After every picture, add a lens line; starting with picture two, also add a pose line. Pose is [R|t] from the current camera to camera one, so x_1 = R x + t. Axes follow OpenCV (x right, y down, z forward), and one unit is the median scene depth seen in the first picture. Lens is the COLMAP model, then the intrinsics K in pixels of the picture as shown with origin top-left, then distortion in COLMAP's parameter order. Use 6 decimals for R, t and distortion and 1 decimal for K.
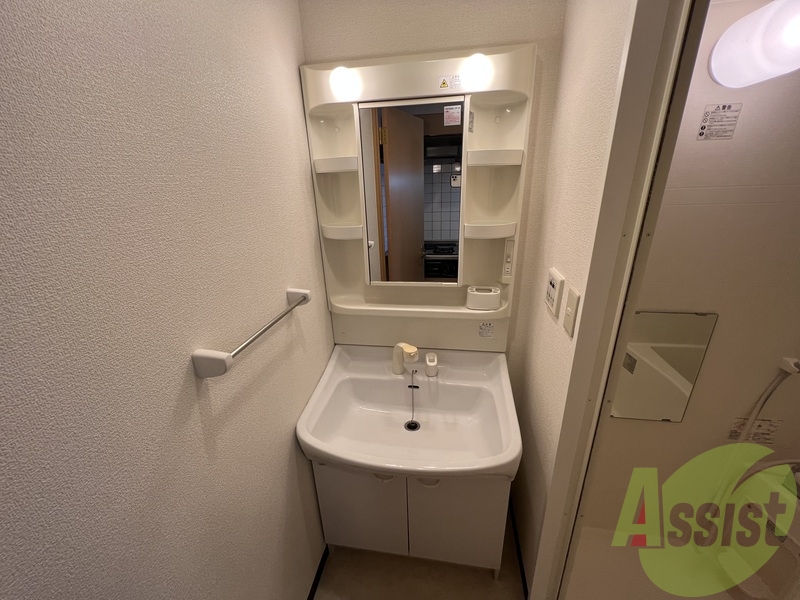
lens RADIAL K [[320.3, 0, 398.5], [0, 320.3, 302.1], [0, 0, 1]] dist [-0.000108, -0.000034]
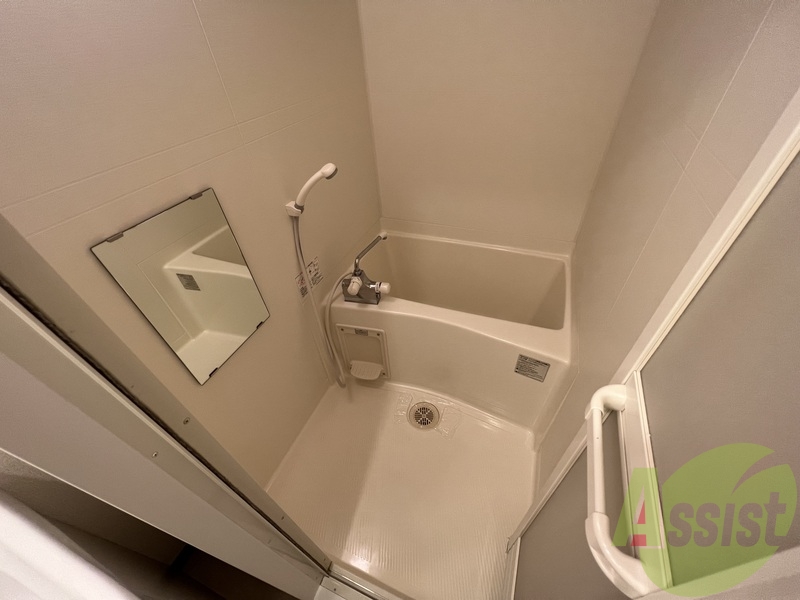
lens RADIAL K [[320.3, 0, 398.5], [0, 320.3, 302.1], [0, 0, 1]] dist [-0.000108, -0.000034]
pose [[0.200920, -0.629239, 0.750793, 0.309191], [0.406346, 0.750909, 0.520594, 0.022886], [-0.891355, 0.200484, 0.406561, 0.313754]]
